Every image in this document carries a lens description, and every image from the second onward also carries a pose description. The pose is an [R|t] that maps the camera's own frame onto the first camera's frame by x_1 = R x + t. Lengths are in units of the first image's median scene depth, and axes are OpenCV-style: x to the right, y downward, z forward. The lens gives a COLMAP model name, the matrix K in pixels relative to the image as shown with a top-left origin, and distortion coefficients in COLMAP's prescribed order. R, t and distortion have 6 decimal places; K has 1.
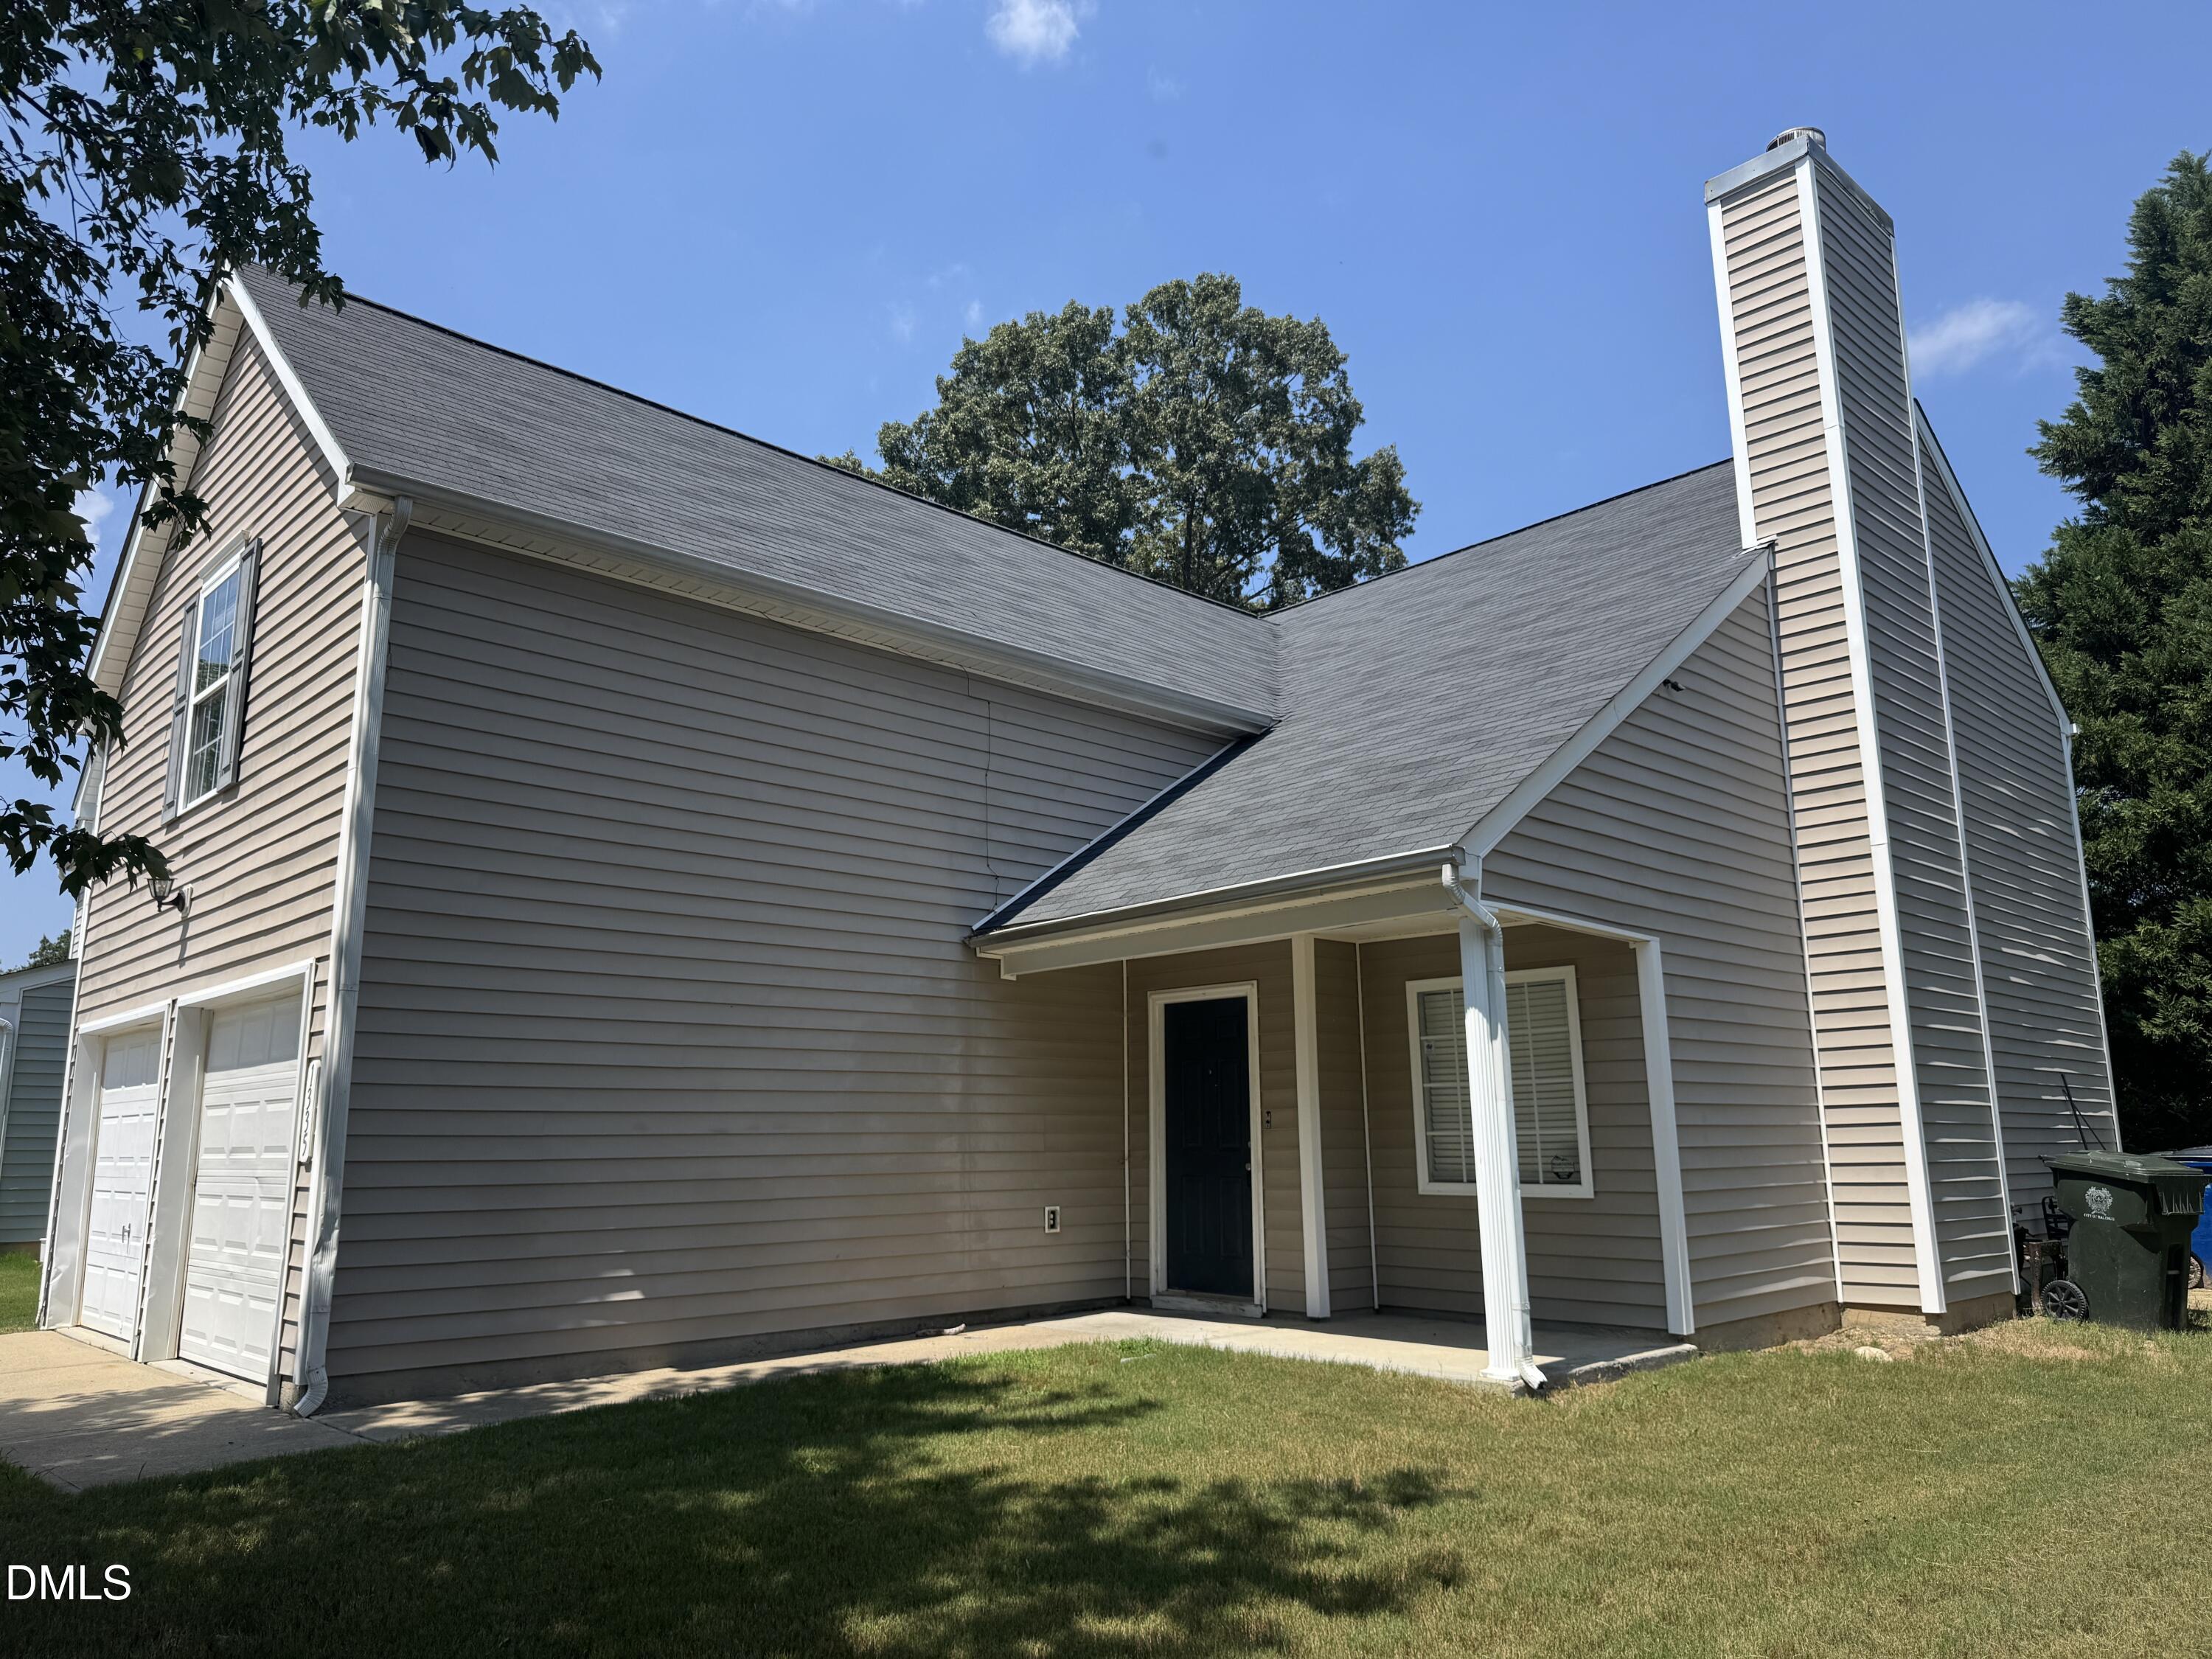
lens RADIAL K [[1543.8, 0, 1110.5], [0, 1543.8, 823.7], [0, 0, 1]] dist [0.040449, -0.048820]
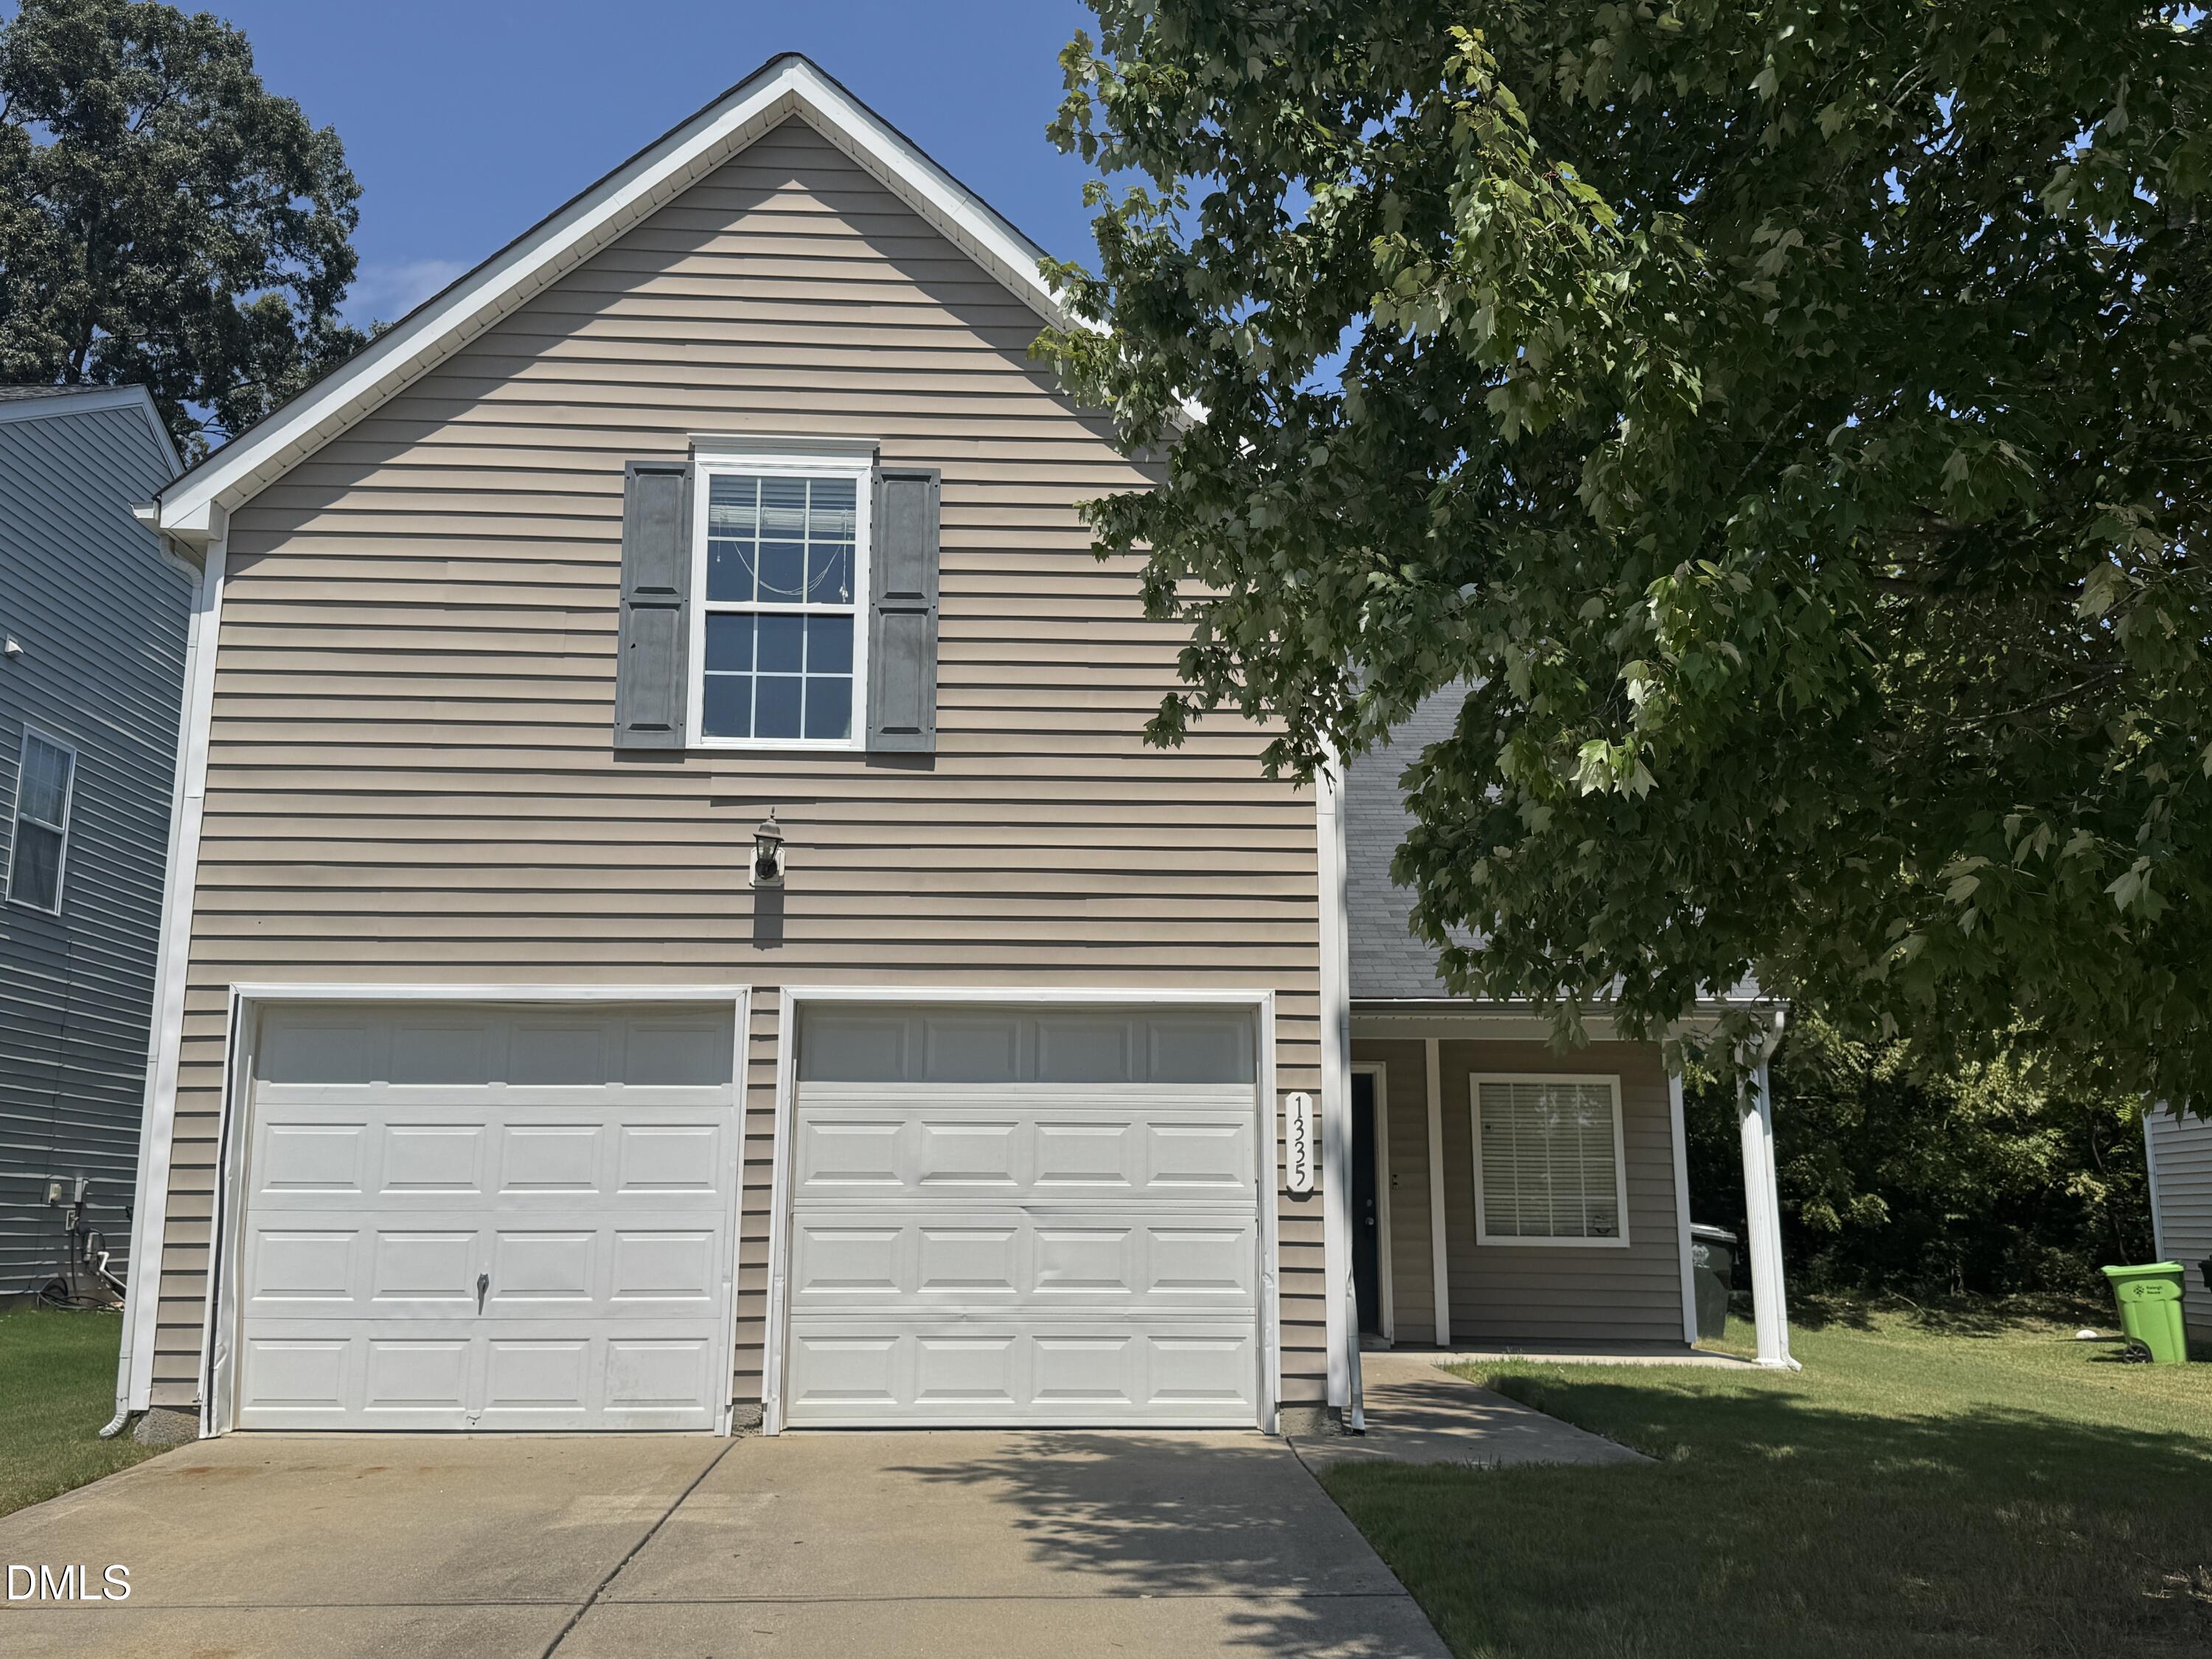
lens RADIAL K [[1939.4, 0, 1090.8], [0, 1939.4, 832.4], [0, 0, 1]] dist [0.078076, -0.105791]
pose [[0.671749, 0.162896, 0.722647, -1.191224], [-0.167263, 0.983683, -0.066255, 0.068739], [-0.721649, -0.076365, 0.688035, 0.170293]]
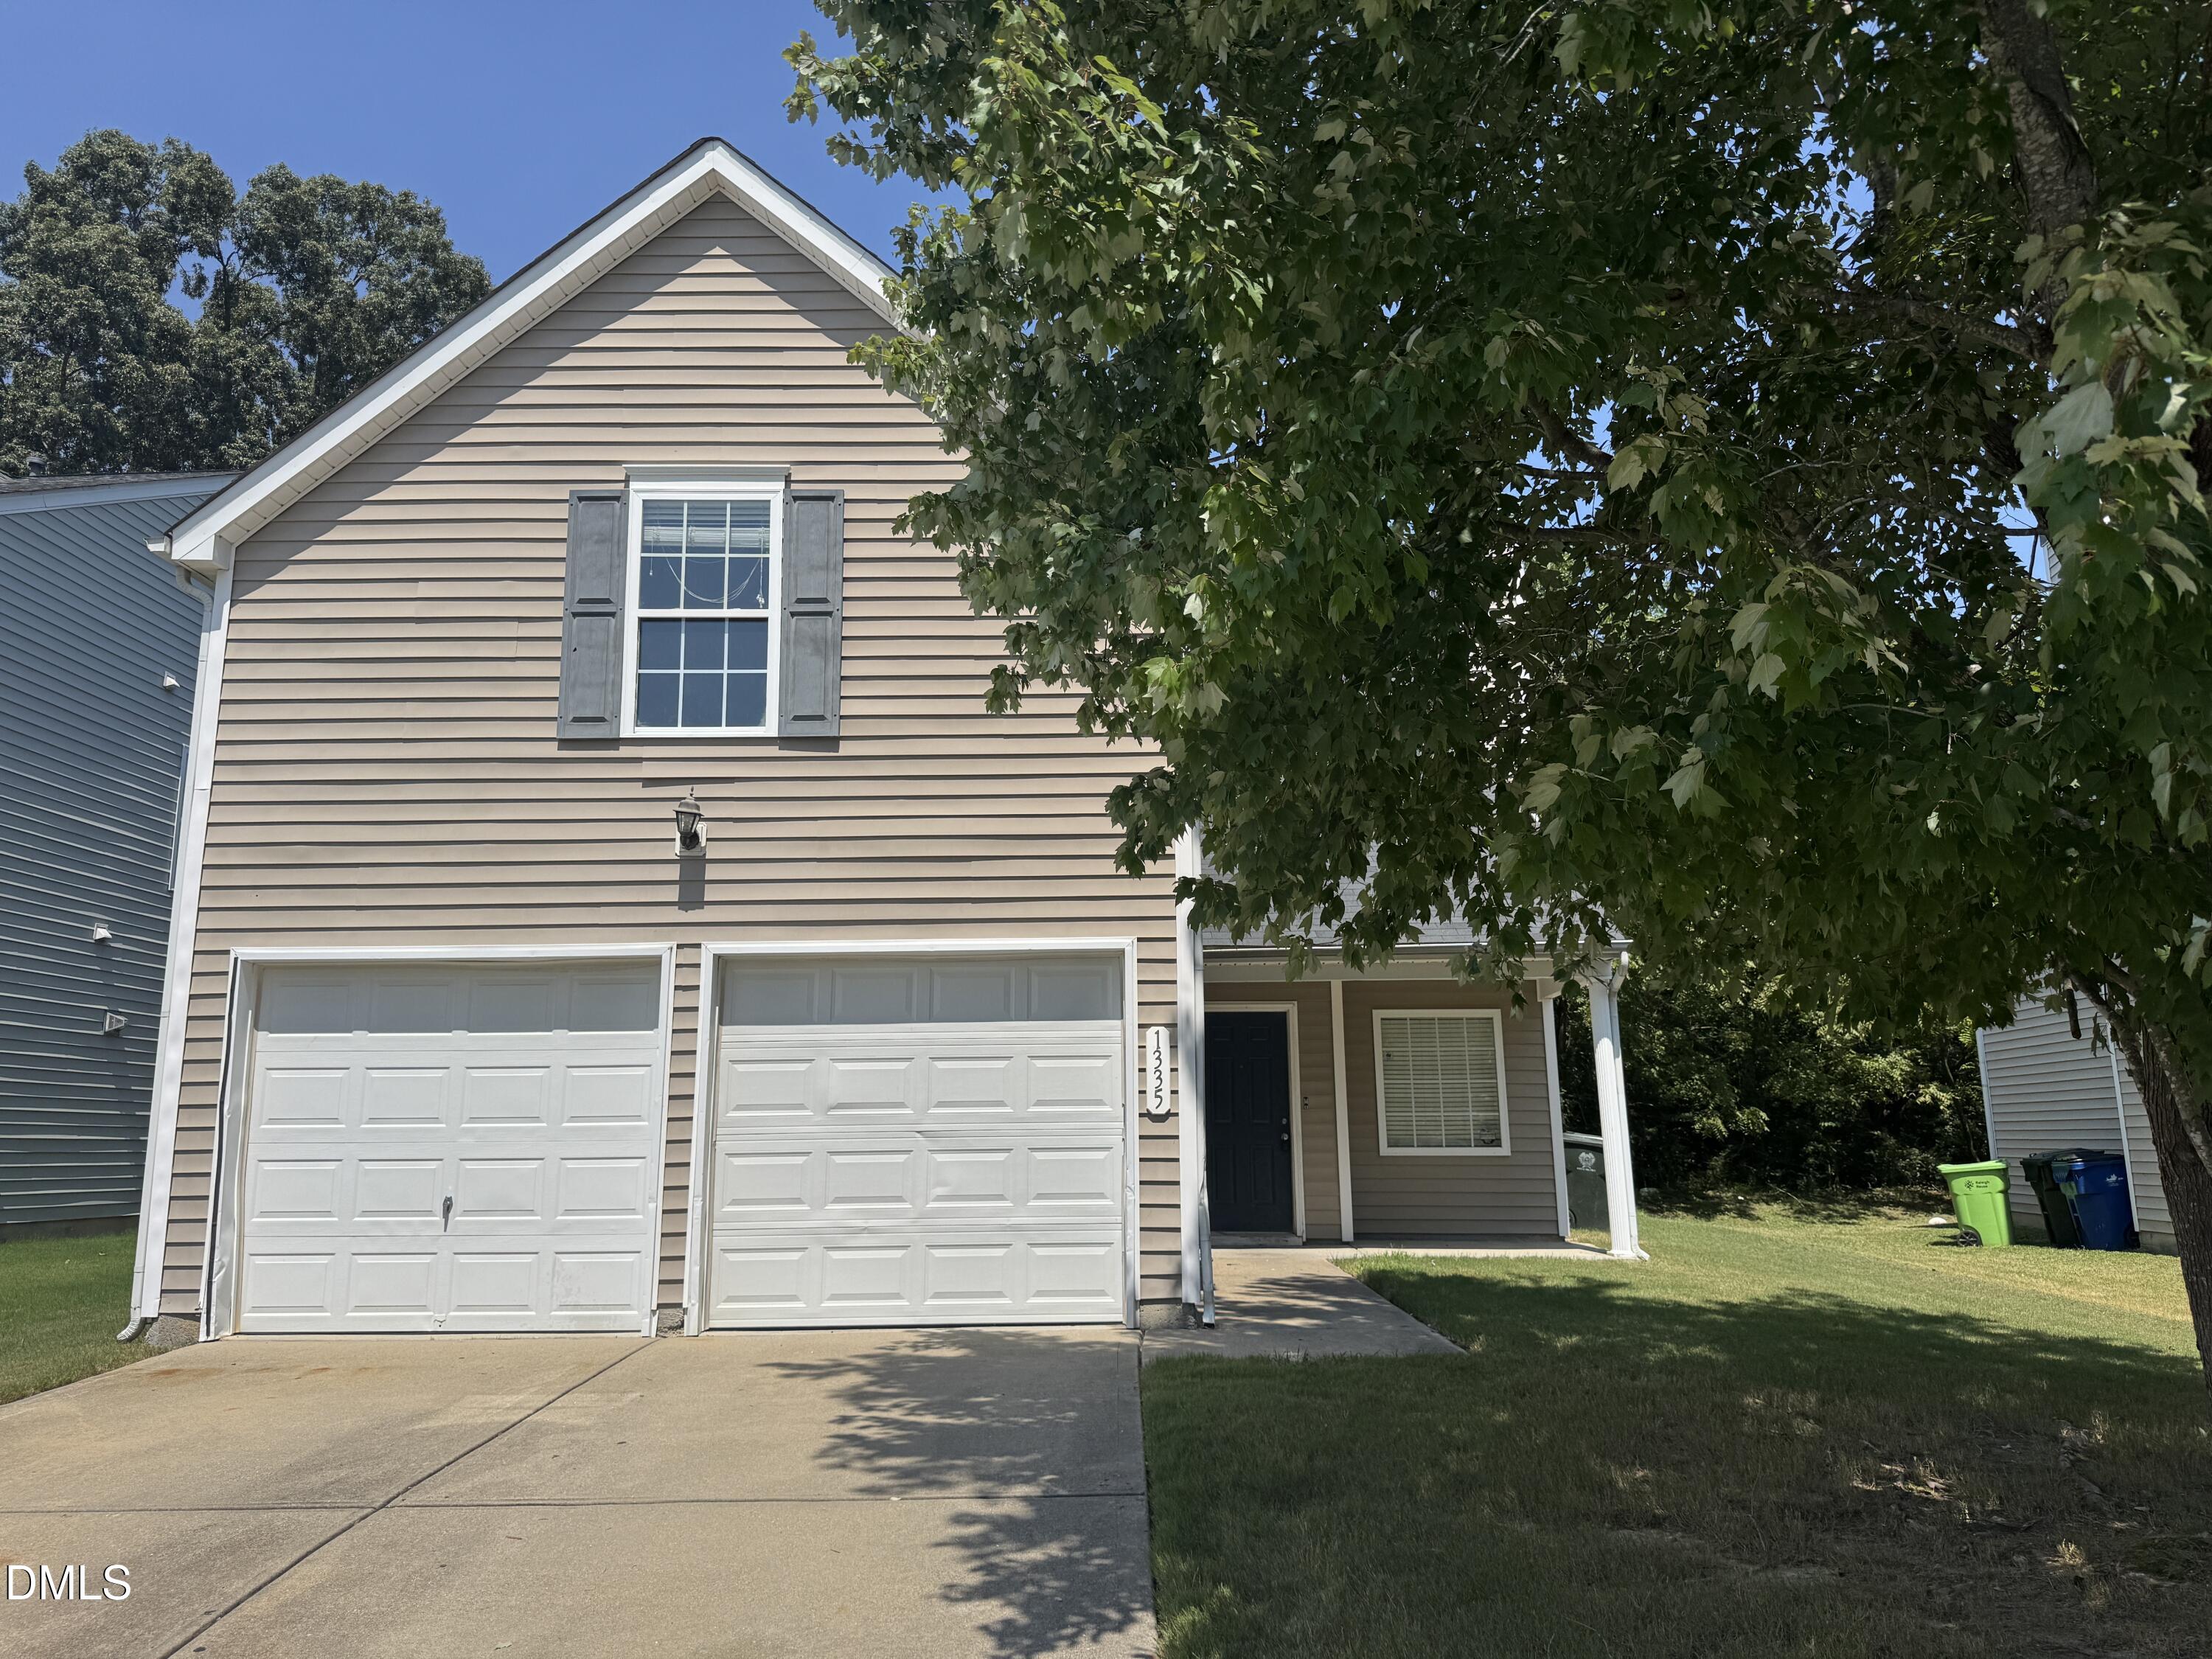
lens RADIAL K [[1543.8, 0, 1101.6], [0, 1543.8, 824.5], [0, 0, 1]] dist [0.040449, -0.048820]
pose [[0.702018, 0.149473, 0.696296, -1.044868], [-0.147527, 0.987040, -0.063147, 0.061473], [-0.696711, -0.058392, 0.714971, 0.156577]]
